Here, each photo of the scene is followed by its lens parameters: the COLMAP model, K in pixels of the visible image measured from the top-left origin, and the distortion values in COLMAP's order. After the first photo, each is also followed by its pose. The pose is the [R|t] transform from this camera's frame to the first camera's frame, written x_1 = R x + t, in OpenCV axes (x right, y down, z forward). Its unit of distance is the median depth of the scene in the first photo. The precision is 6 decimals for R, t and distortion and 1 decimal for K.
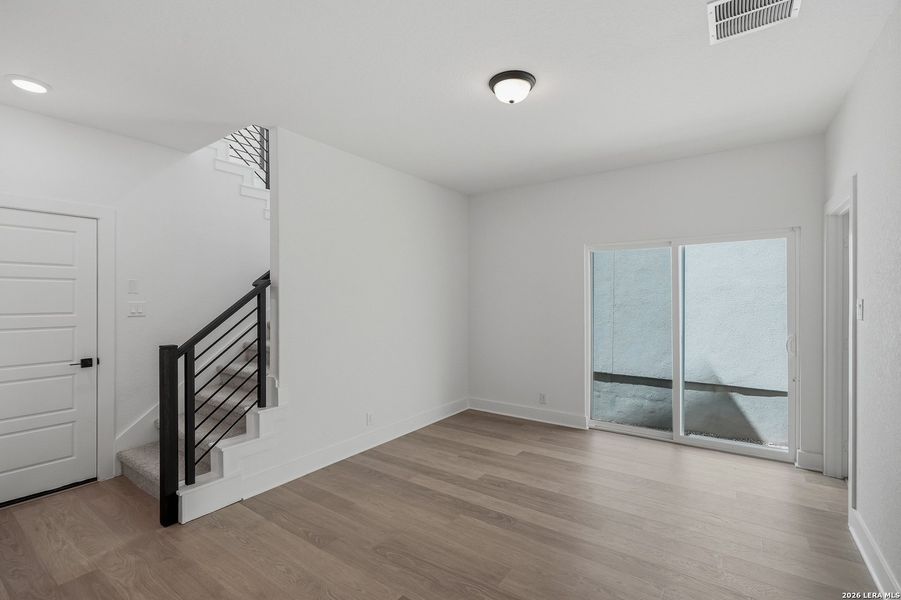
lens RADIAL K [[412.7, 0, 447.6], [0, 412.7, 298.4], [0, 0, 1]] dist [-0.013388, 0.006033]
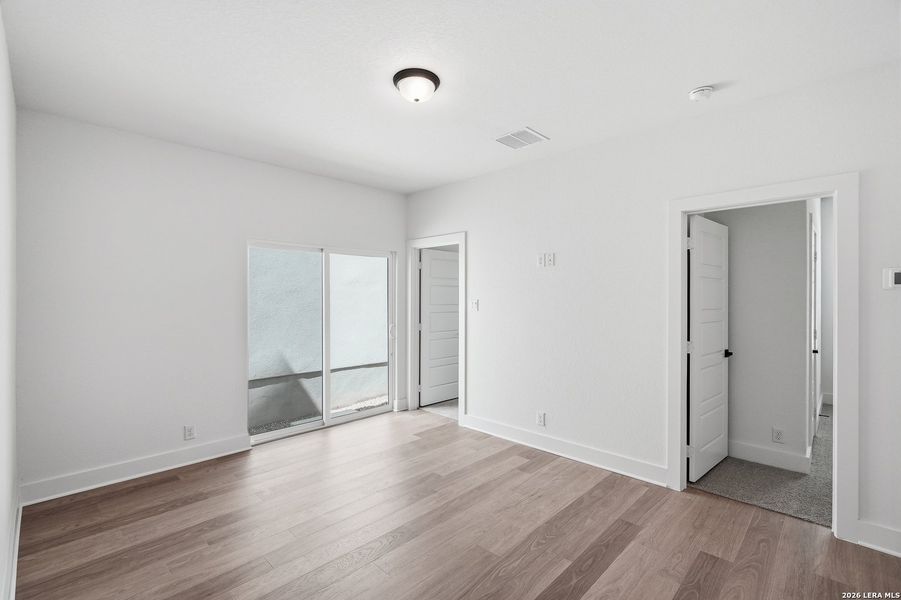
lens RADIAL K [[408.1, 0, 448.7], [0, 408.1, 299.5], [0, 0, 1]] dist [-0.013998, 0.006316]
pose [[0.151447, -0.000894, 0.988465, -0.642527], [0.003414, 0.999994, 0.000381, 0.000898], [-0.988459, 0.003317, 0.151449, 0.627190]]
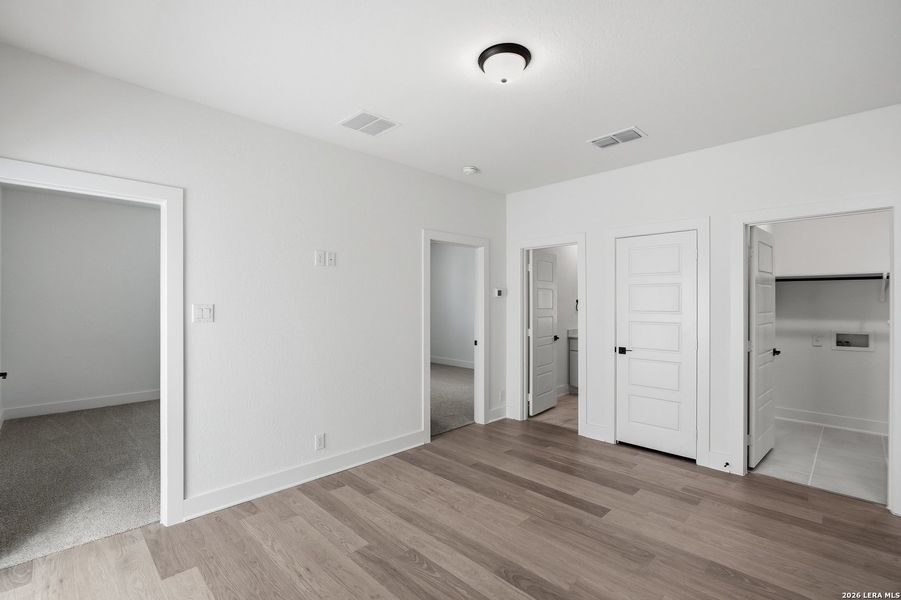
lens RADIAL K [[408.3, 0, 448.5], [0, 408.3, 306.4], [0, 0, 1]] dist [-0.017296, 0.007115]
pose [[-0.986268, 0.002742, 0.165128, 0.106287], [0.005182, 0.999884, 0.014346, -0.003999], [-0.165069, 0.015005, -0.986168, 1.521234]]
